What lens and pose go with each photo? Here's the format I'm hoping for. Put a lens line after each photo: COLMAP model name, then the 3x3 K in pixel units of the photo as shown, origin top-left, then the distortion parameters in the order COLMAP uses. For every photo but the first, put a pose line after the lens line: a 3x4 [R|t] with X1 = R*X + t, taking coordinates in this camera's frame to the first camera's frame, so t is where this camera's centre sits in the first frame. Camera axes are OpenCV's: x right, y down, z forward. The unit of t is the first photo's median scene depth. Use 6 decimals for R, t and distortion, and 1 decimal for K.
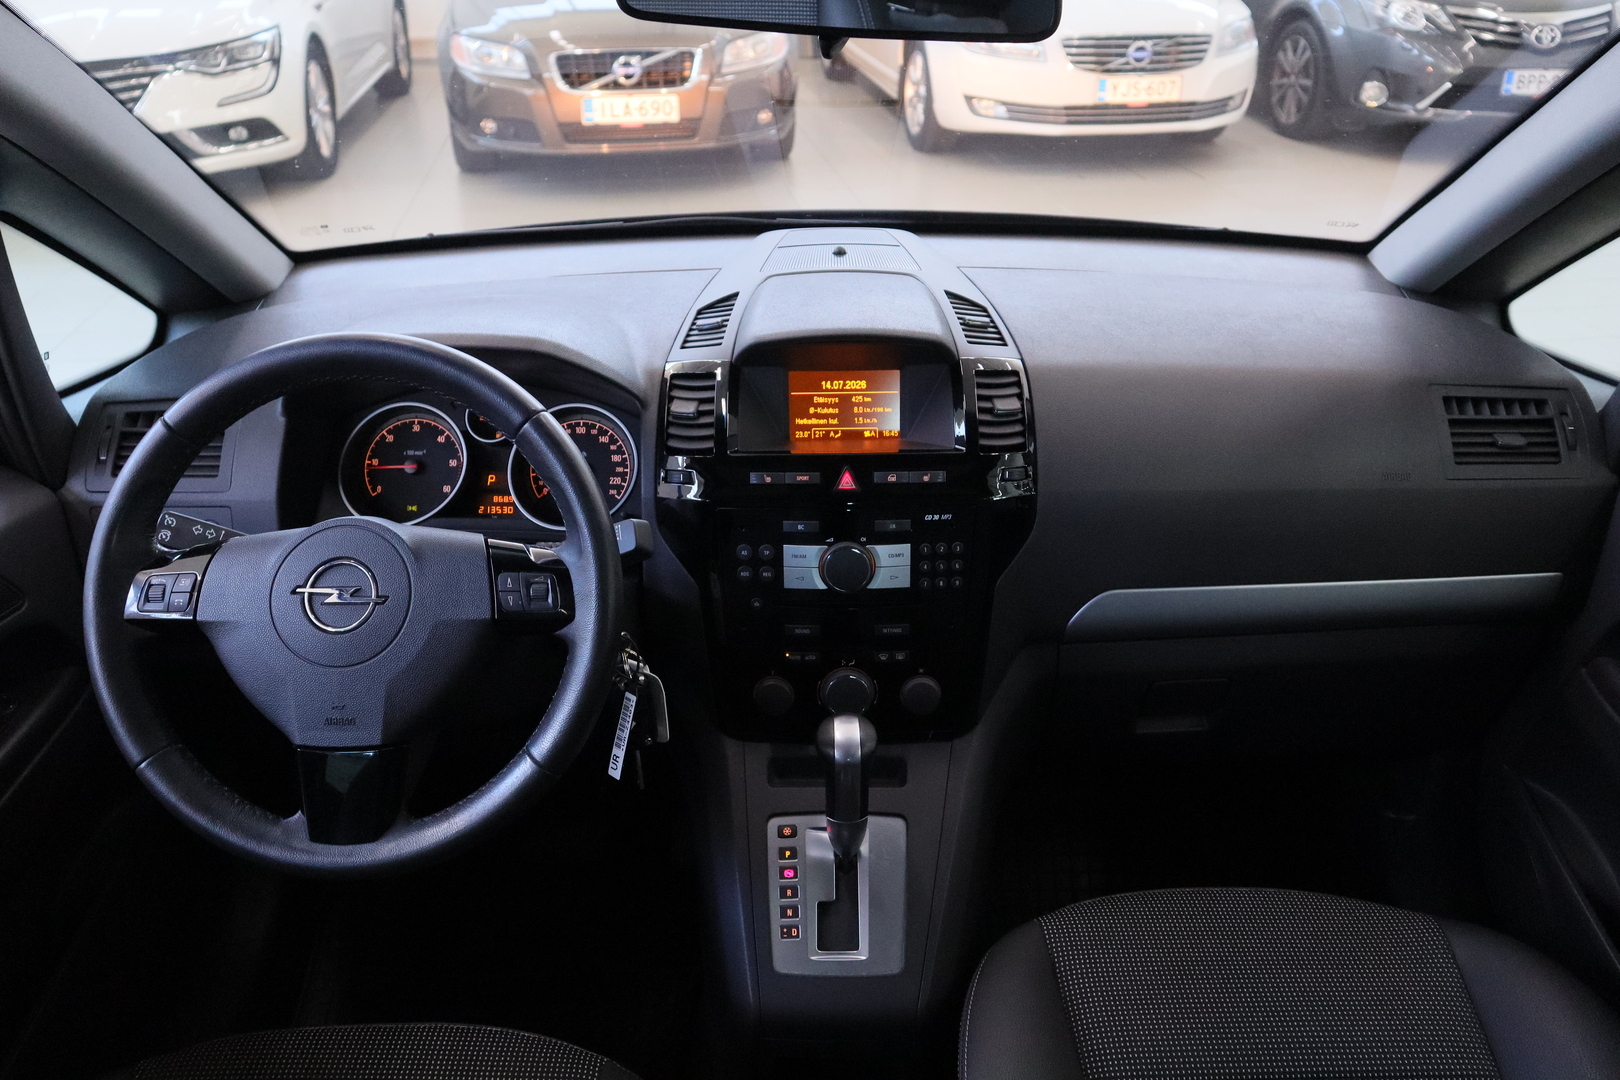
lens RADIAL K [[1292.7, 0, 810.0], [0, 1292.7, 540.0], [0, 0, 1]] dist [0.000489, 0.003628]
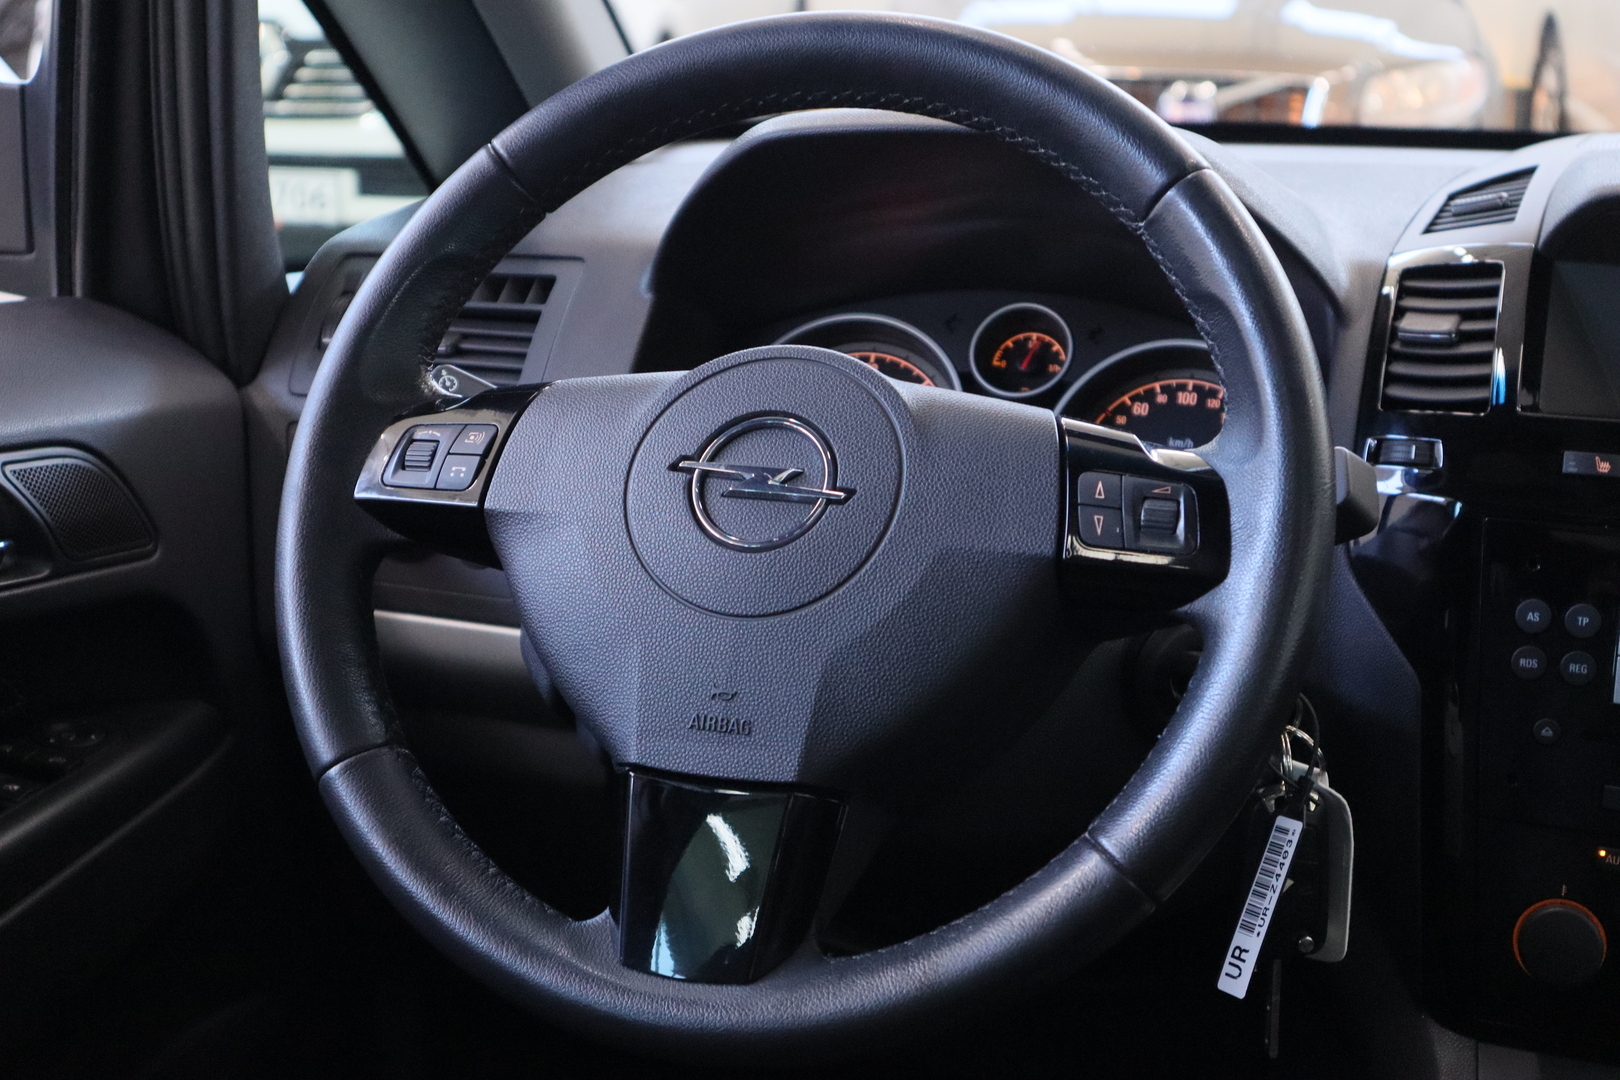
lens RADIAL K [[2373.5, 0, 810.0], [0, 2373.5, 540.0], [0, 0, 1]] dist [0.004839, 0.123683]
pose [[0.962086, 0.104915, -0.251759, -0.088022], [-0.155931, 0.968906, -0.192112, 0.188381], [0.223776, 0.224086, 0.948531, 0.108251]]
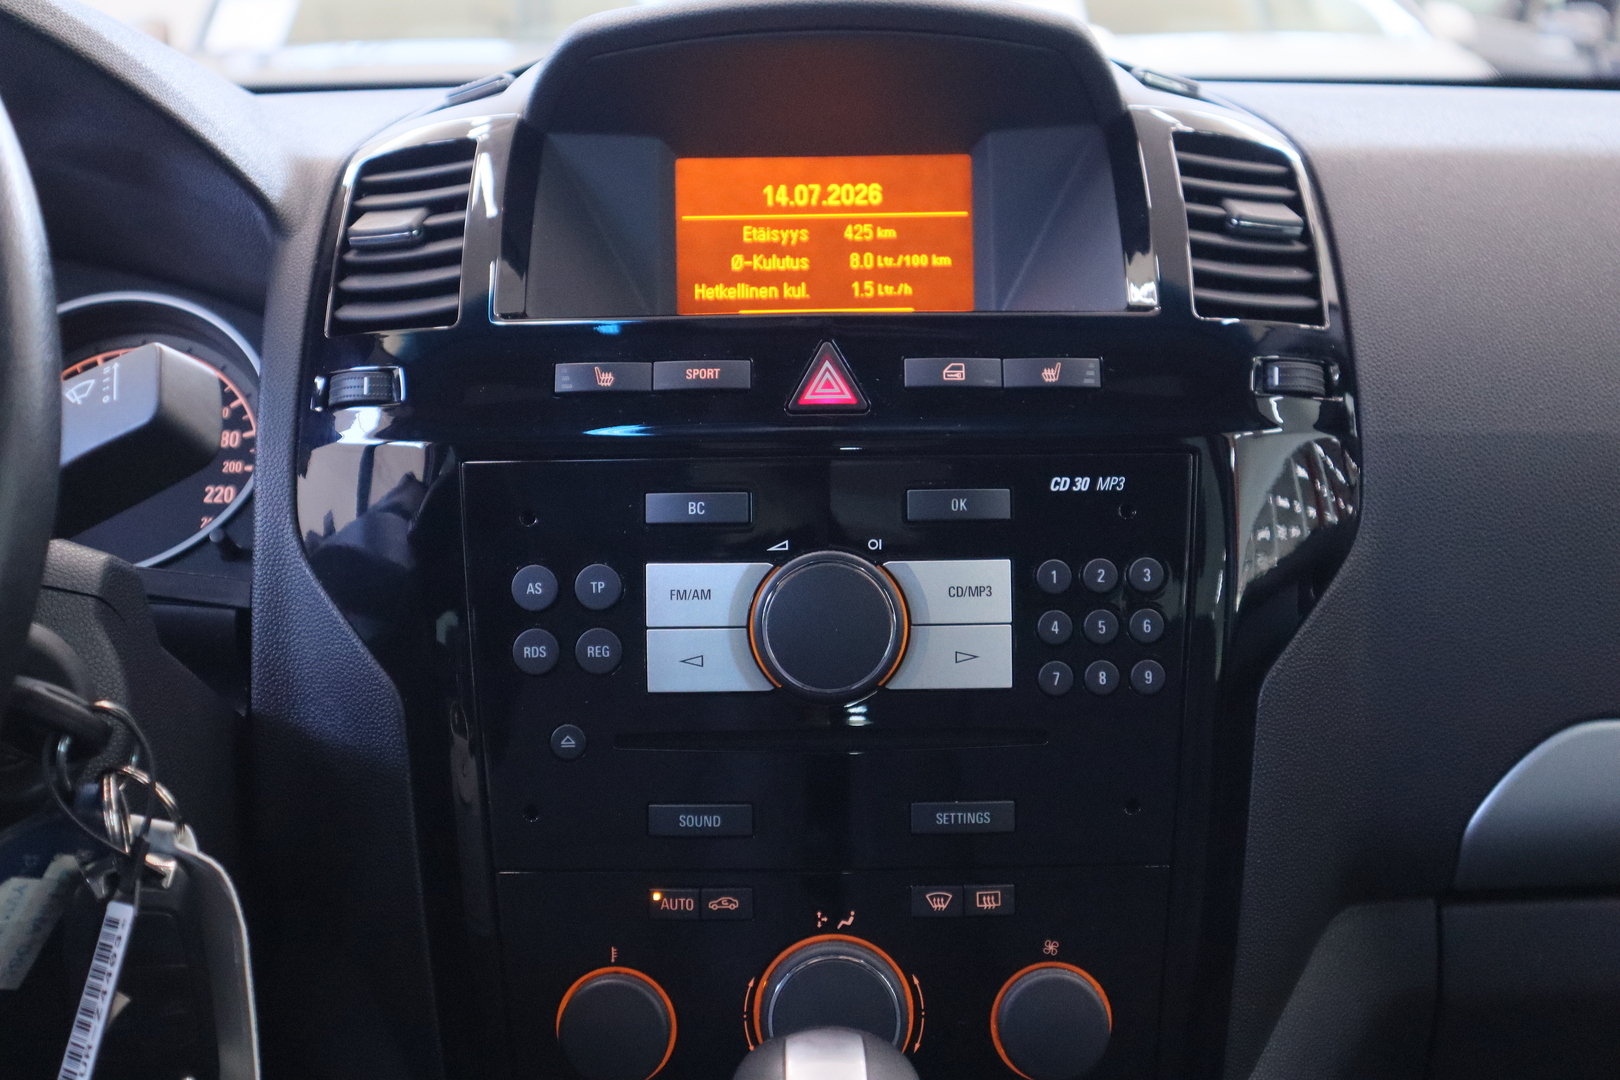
lens RADIAL K [[2315.2, 0, 810.0], [0, 2315.2, 540.0], [0, 0, 1]] dist [0.018289, 0.065594]
pose [[0.999999, -0.001000, 0.000163, 0.023065], [0.001007, 0.963389, -0.268104, 0.162508], [0.000111, 0.268104, 0.963390, 0.389690]]
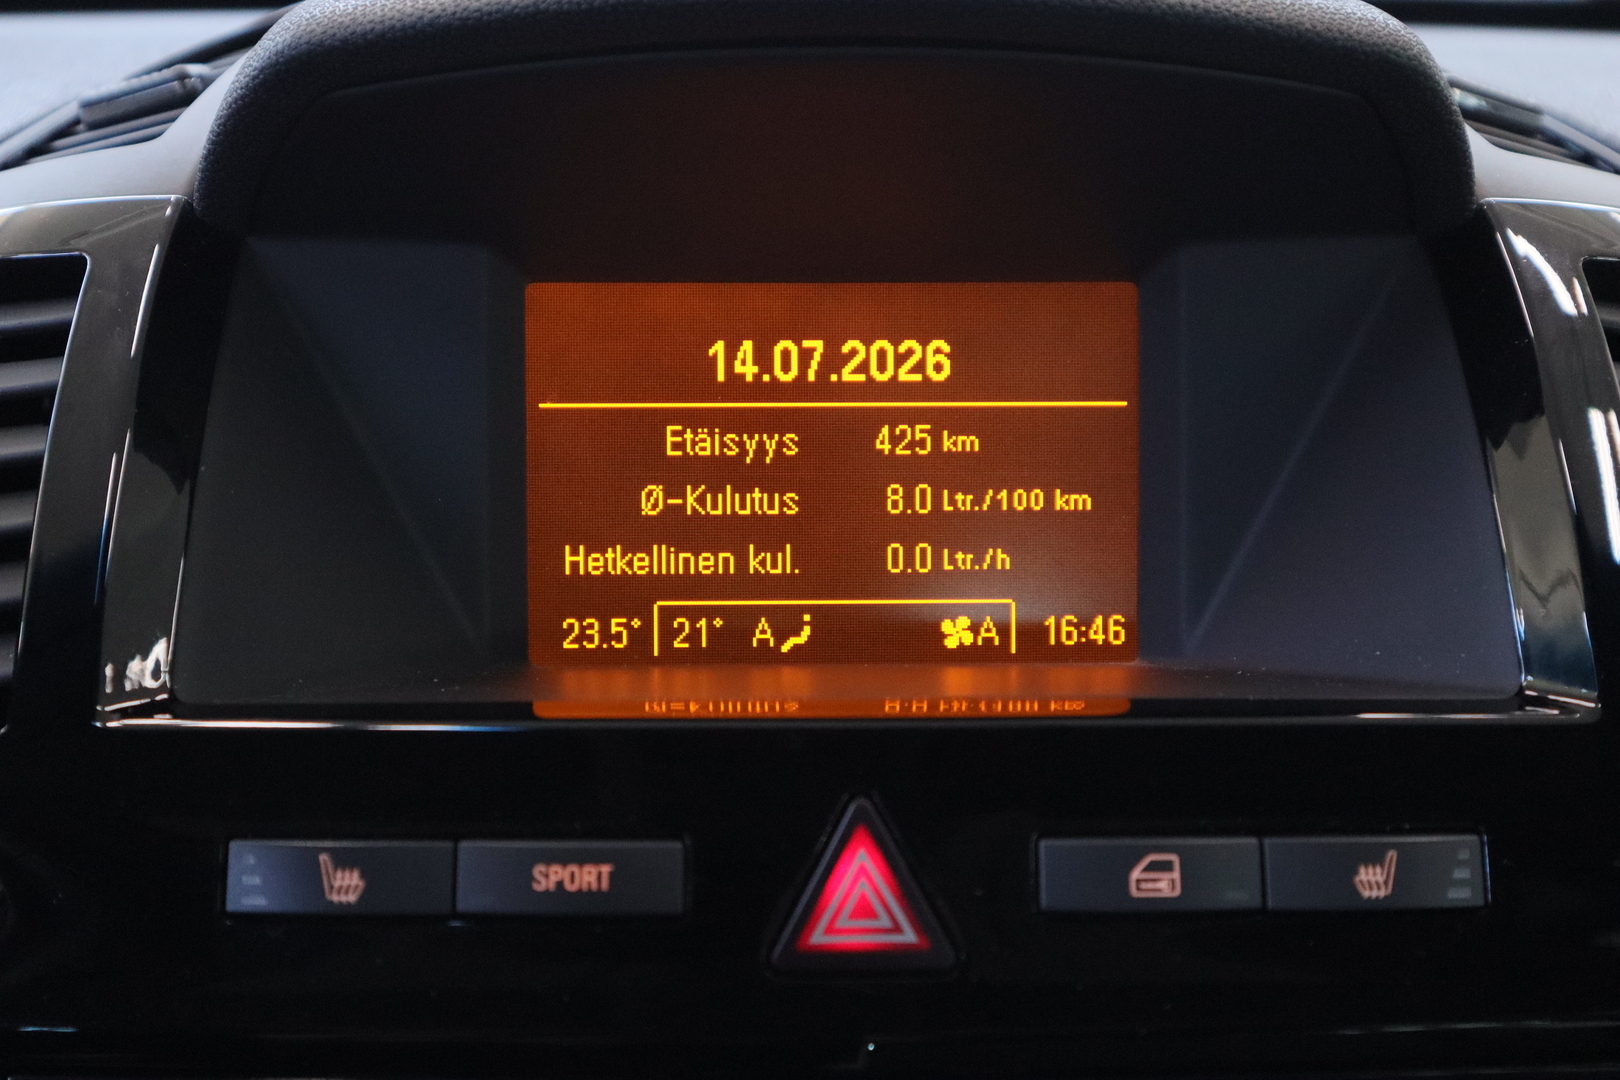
lens RADIAL K [[2373.5, 0, 810.0], [0, 2373.5, 540.0], [0, 0, 1]] dist [0.004839, 0.123683]
pose [[0.999159, 0.008140, 0.040179, 0.010557], [-0.000330, 0.981654, -0.190672, -0.032687], [-0.040994, 0.190499, 0.980831, 0.699414]]
